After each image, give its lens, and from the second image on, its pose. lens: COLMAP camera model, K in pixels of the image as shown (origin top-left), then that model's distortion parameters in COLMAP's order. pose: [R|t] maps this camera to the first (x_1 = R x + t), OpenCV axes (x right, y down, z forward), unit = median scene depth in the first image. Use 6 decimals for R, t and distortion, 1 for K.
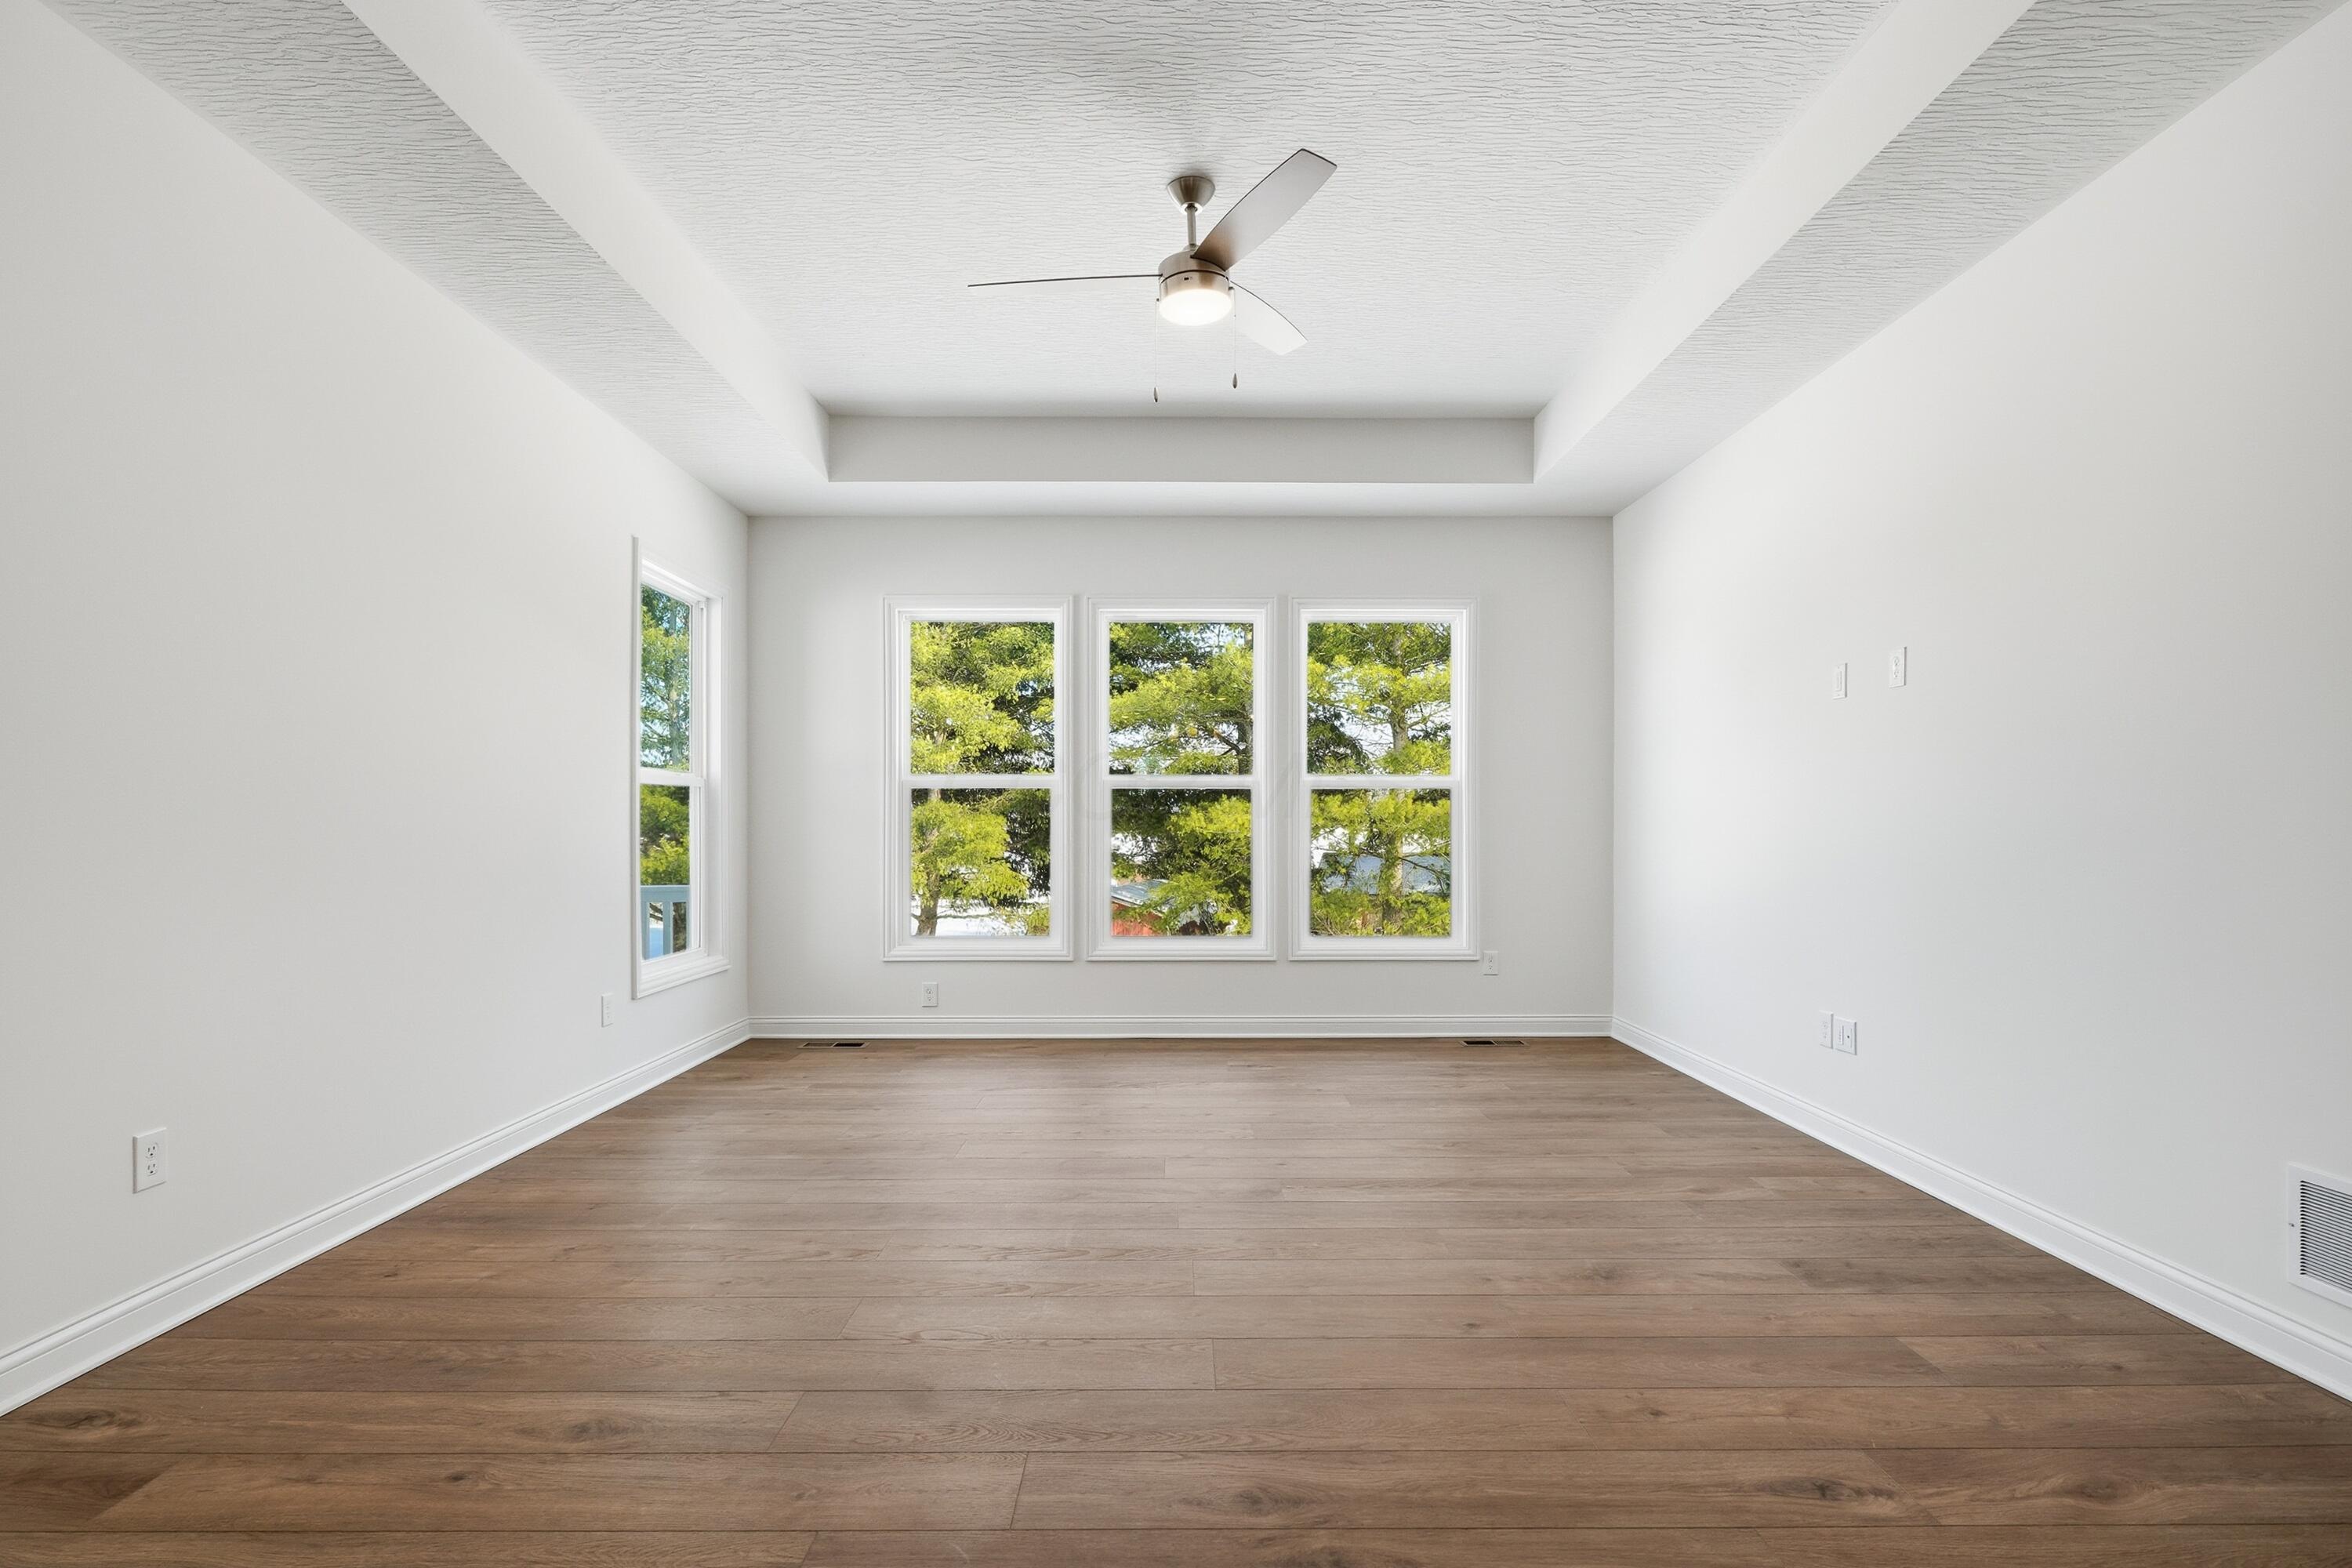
lens RADIAL K [[1146.0, 0, 1182.8], [0, 1146.0, 824.2], [0, 0, 1]] dist [-0.004713, -0.000842]
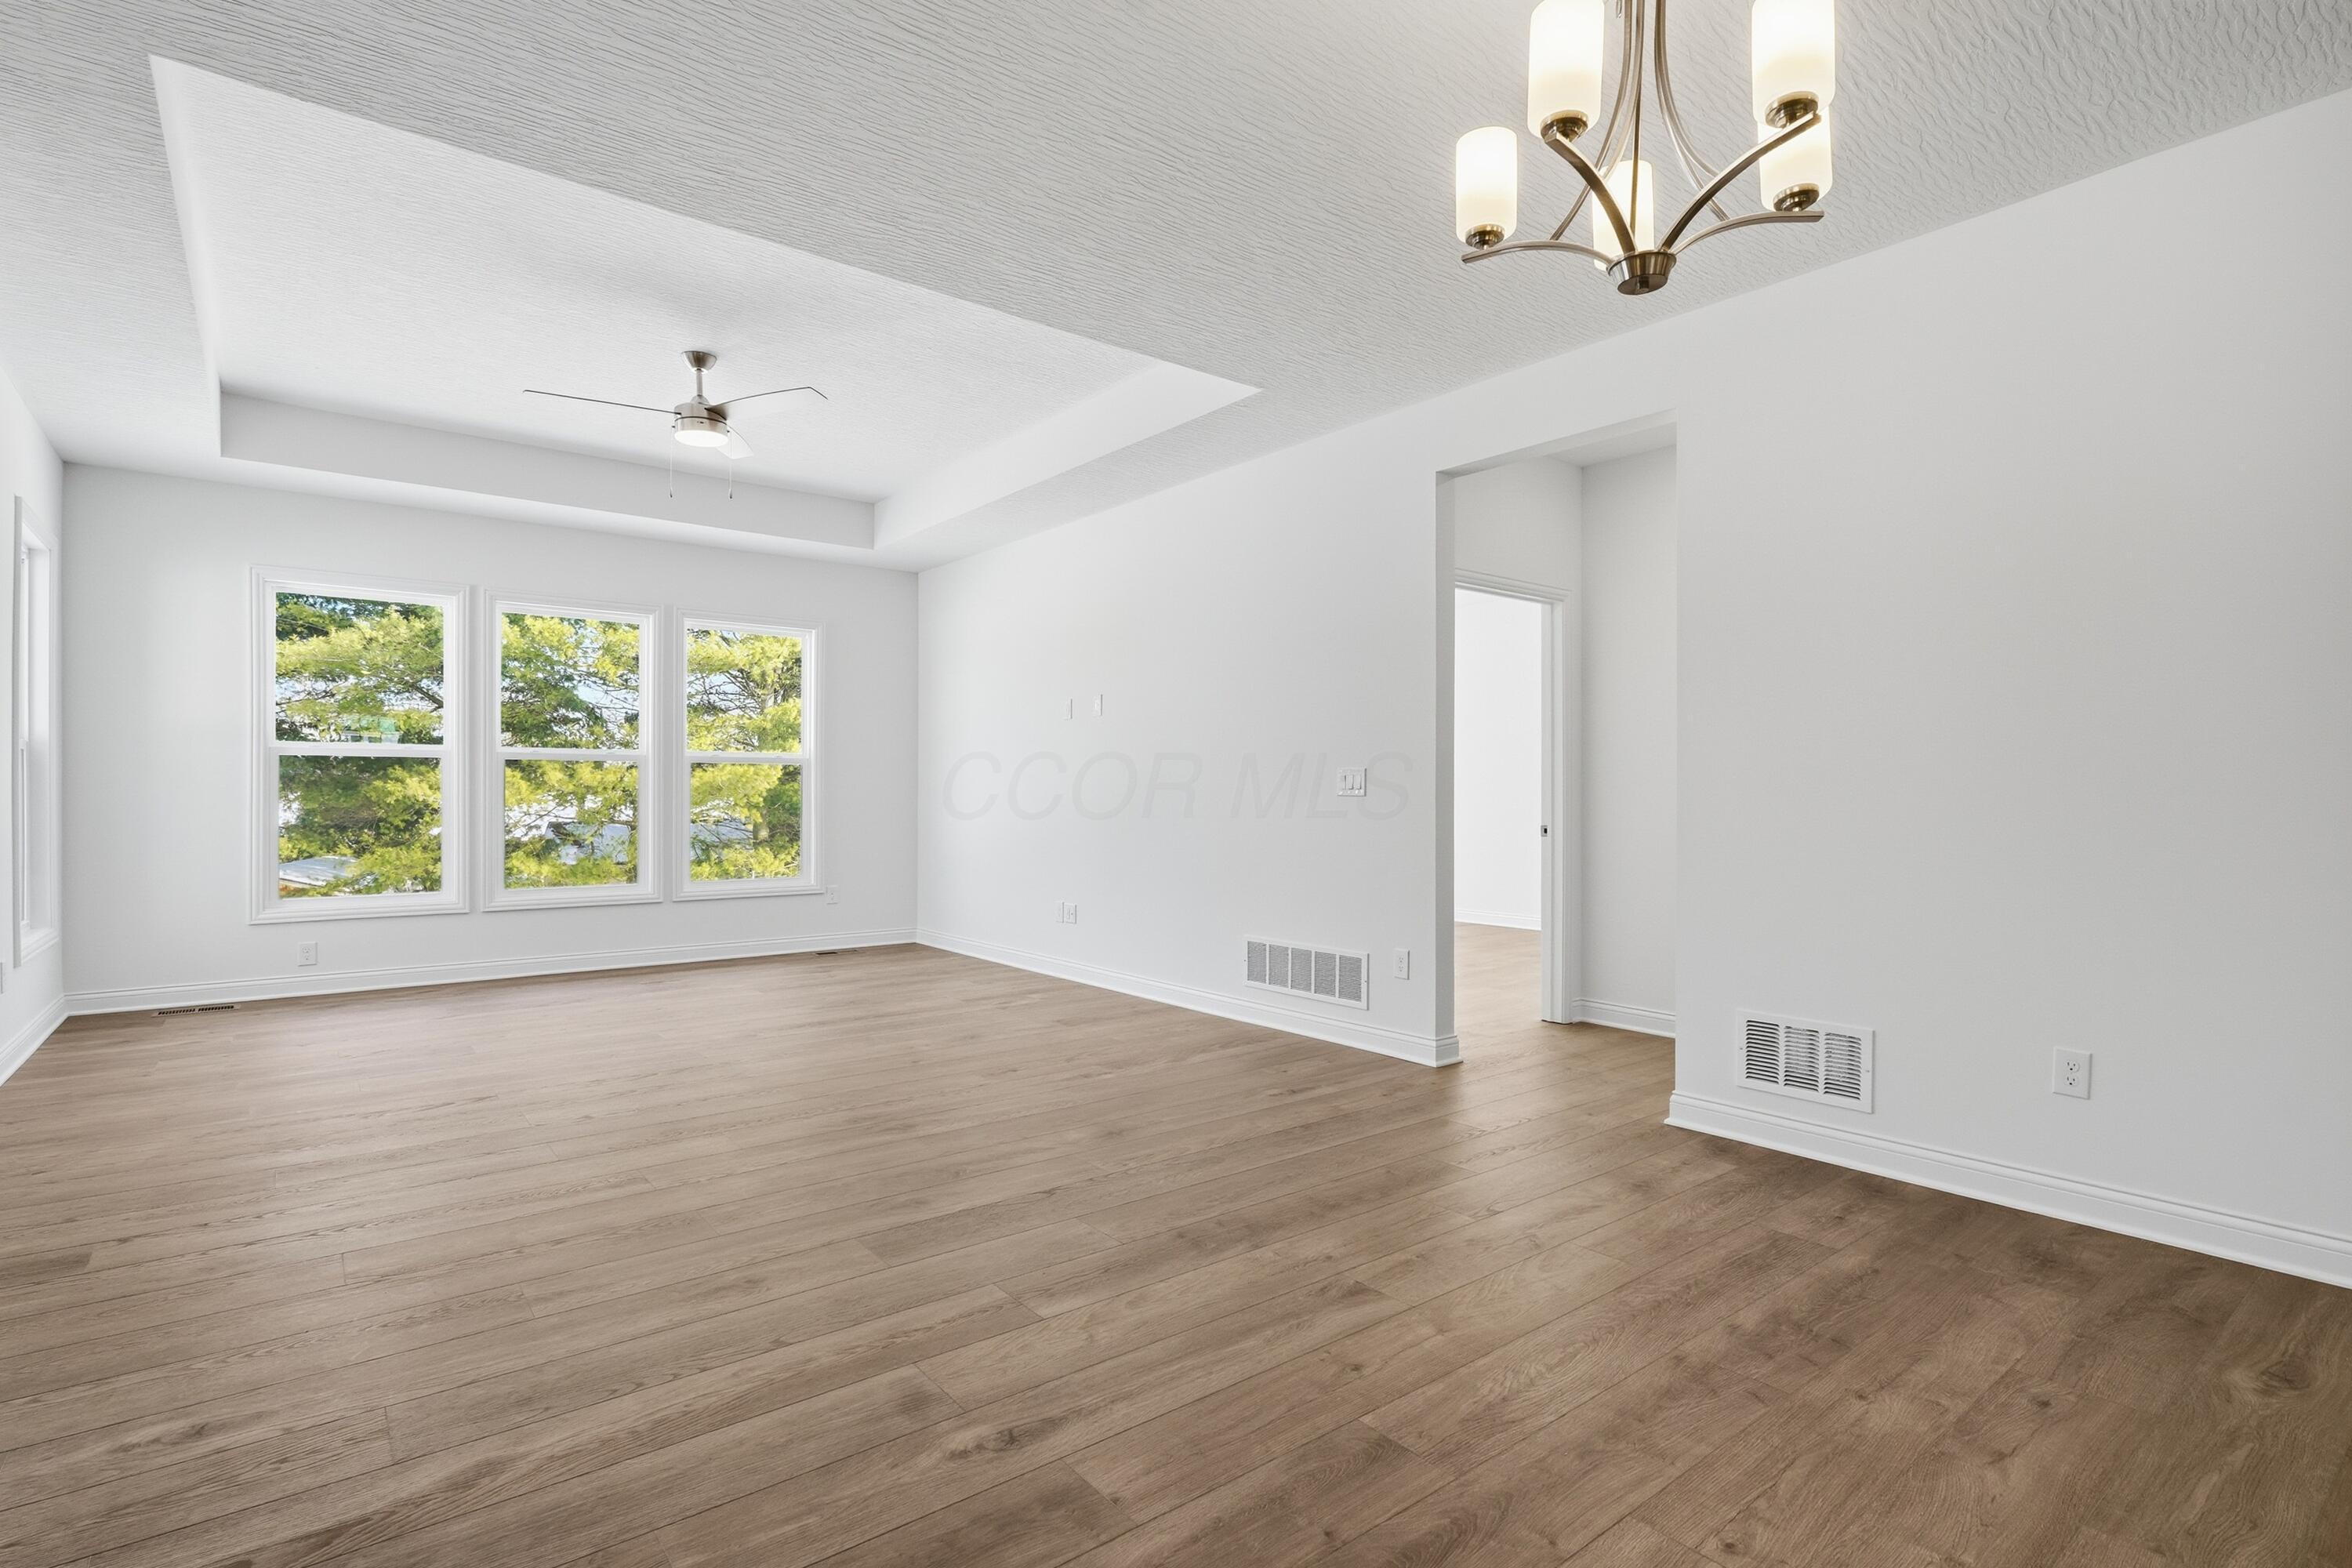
lens RADIAL K [[1127.5, 0, 1176.0], [0, 1127.5, 784.0], [0, 0, 1]] dist [-0.000940, -0.000256]
pose [[0.790941, 0.006526, 0.611858, -0.232999], [-0.002067, 0.999966, -0.007995, 0.000840], [-0.611889, 0.005059, 0.790927, -0.308497]]
